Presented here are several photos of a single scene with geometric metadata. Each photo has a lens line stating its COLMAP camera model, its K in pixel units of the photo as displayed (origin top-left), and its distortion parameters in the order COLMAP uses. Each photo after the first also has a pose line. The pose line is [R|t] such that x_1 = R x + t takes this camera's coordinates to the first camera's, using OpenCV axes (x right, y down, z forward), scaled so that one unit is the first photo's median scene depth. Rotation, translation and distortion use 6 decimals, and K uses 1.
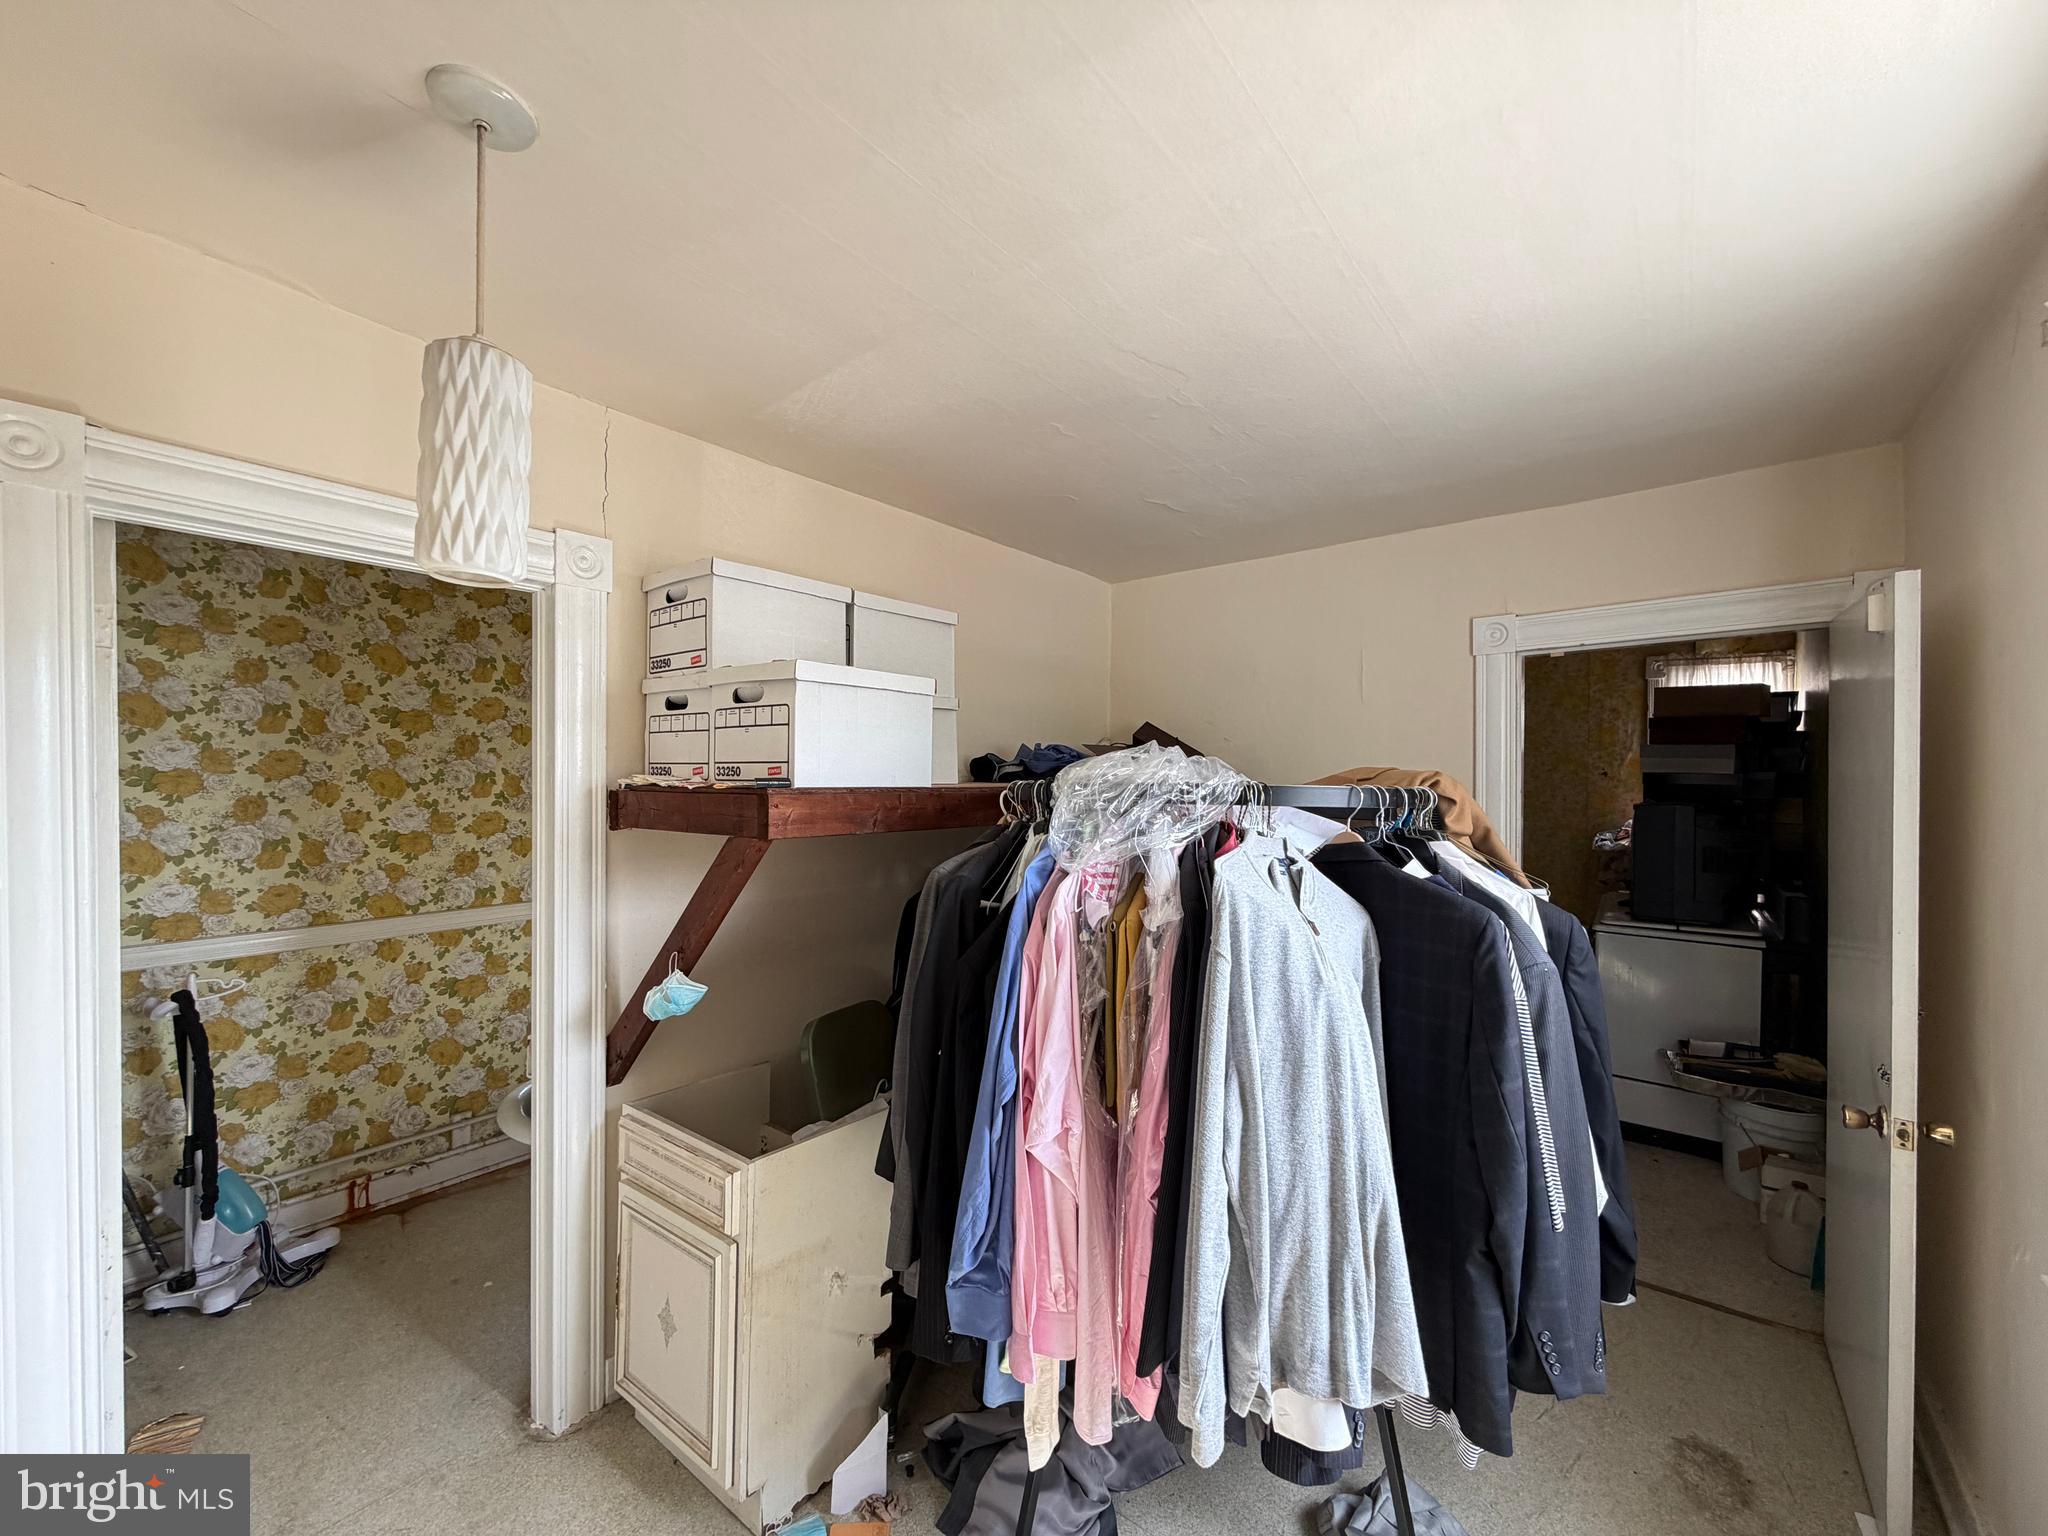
lens RADIAL K [[819.7, 0, 1024.7], [0, 819.7, 770.9], [0, 0, 1]] dist [0.000287, 0.000056]
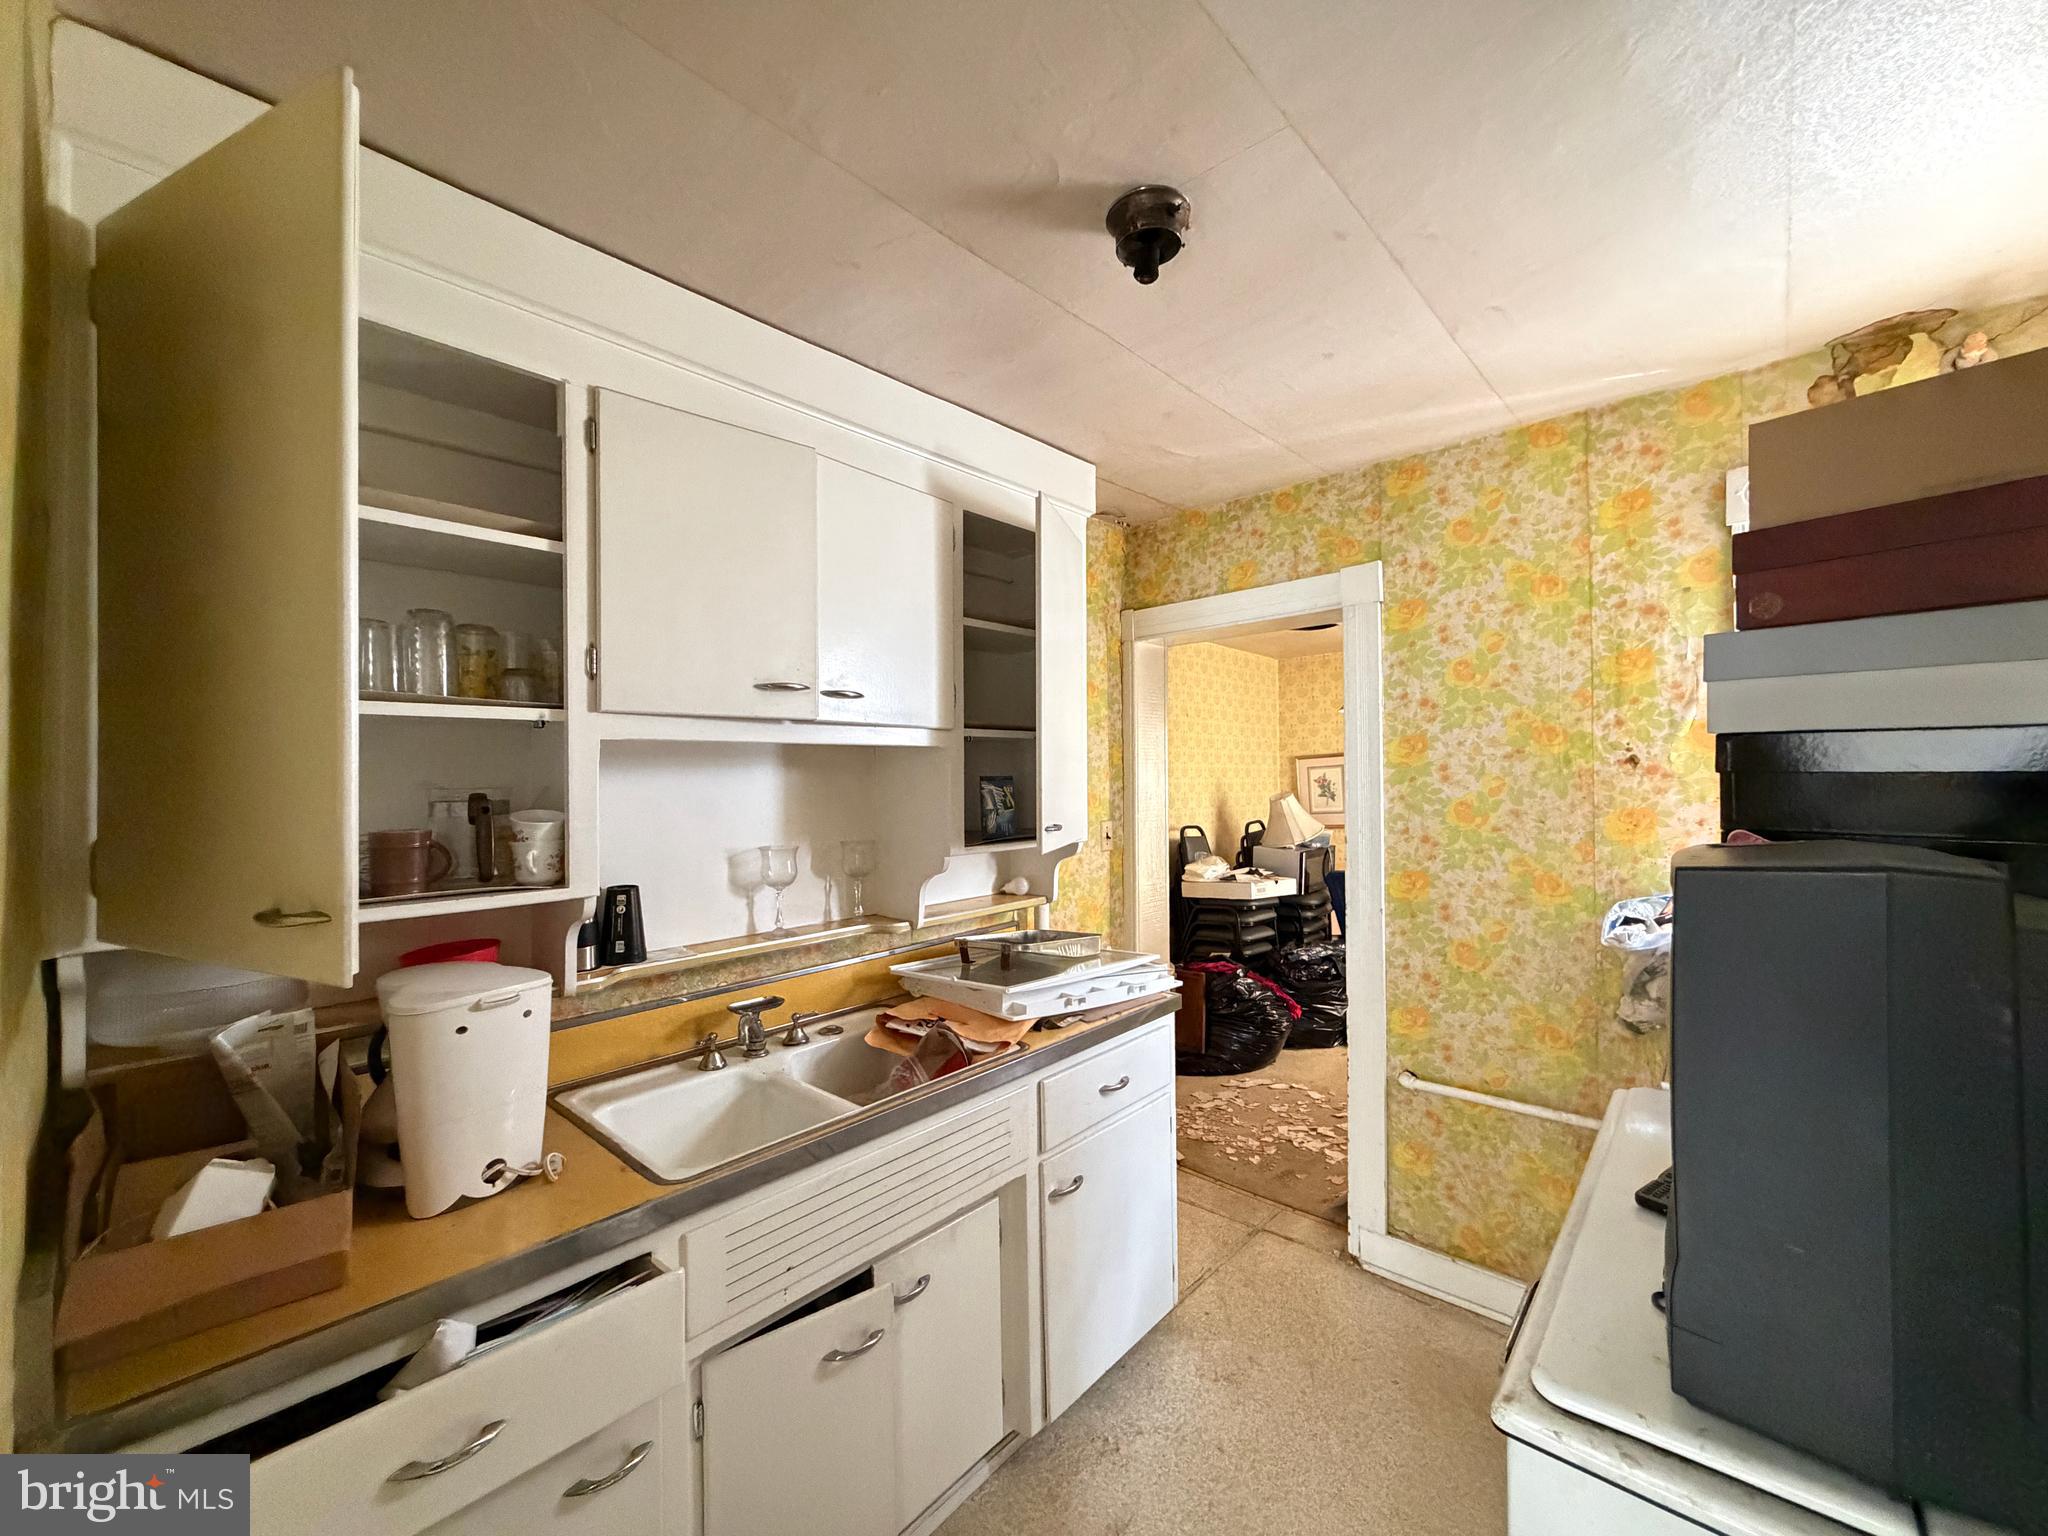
lens RADIAL K [[819.7, 0, 1022.0], [0, 819.7, 775.3], [0, 0, 1]] dist [0.000287, 0.000056]
pose [[0.997204, -0.014755, -0.073251, 0.425285], [0.013459, 0.999745, -0.018155, 0.014641], [0.073500, 0.017119, 0.997148, 0.556198]]
